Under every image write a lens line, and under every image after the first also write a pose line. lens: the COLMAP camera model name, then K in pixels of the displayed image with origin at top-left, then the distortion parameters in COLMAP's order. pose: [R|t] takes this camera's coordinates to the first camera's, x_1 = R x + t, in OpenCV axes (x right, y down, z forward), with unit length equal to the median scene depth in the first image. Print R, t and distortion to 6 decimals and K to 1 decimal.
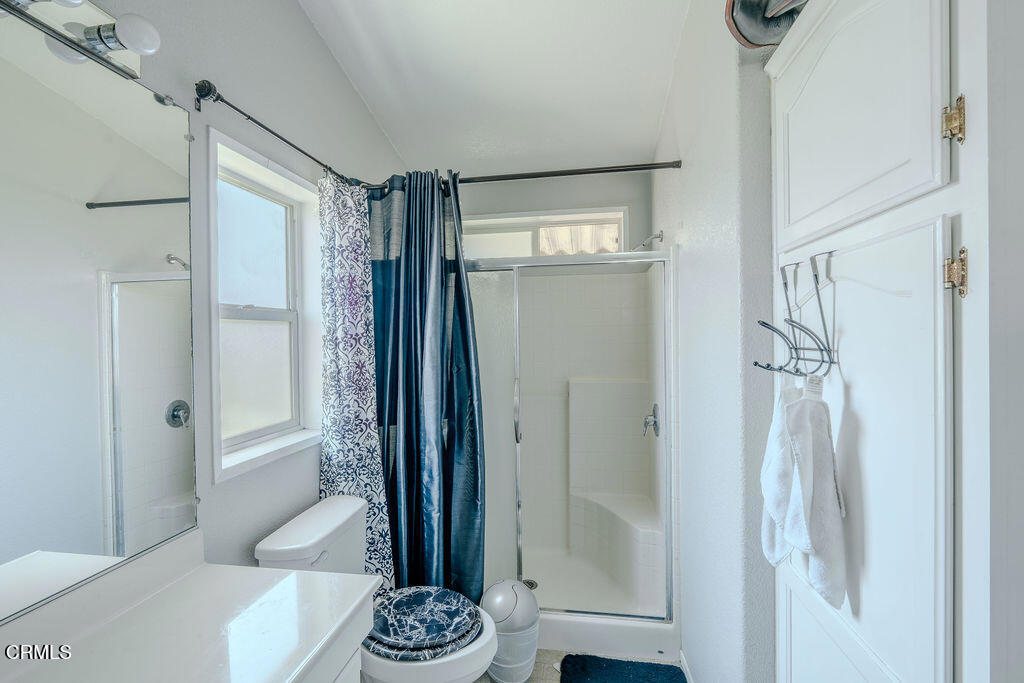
lens RADIAL K [[451.2, 0, 509.8], [0, 451.2, 341.6], [0, 0, 1]] dist [-0.010991, 0.000536]
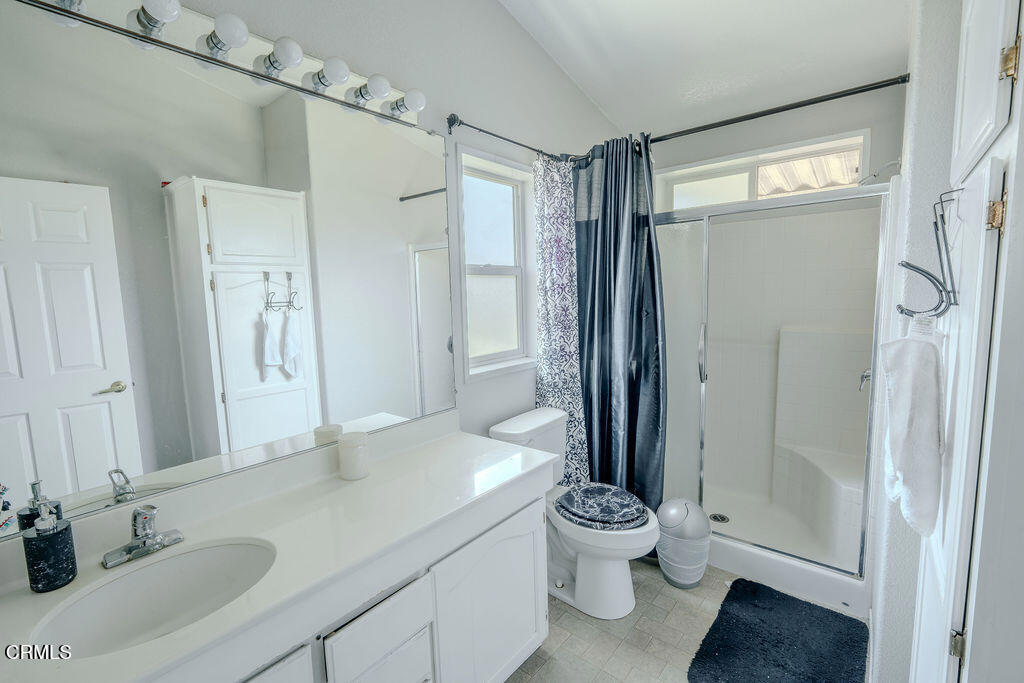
lens RADIAL K [[451.2, 0, 509.8], [0, 451.2, 341.6], [0, 0, 1]] dist [-0.010991, 0.000536]
pose [[0.859573, 0.046553, -0.508888, 0.179637], [0.009999, 0.994119, 0.107830, 0.006017], [0.510915, -0.097776, 0.854052, -0.162979]]
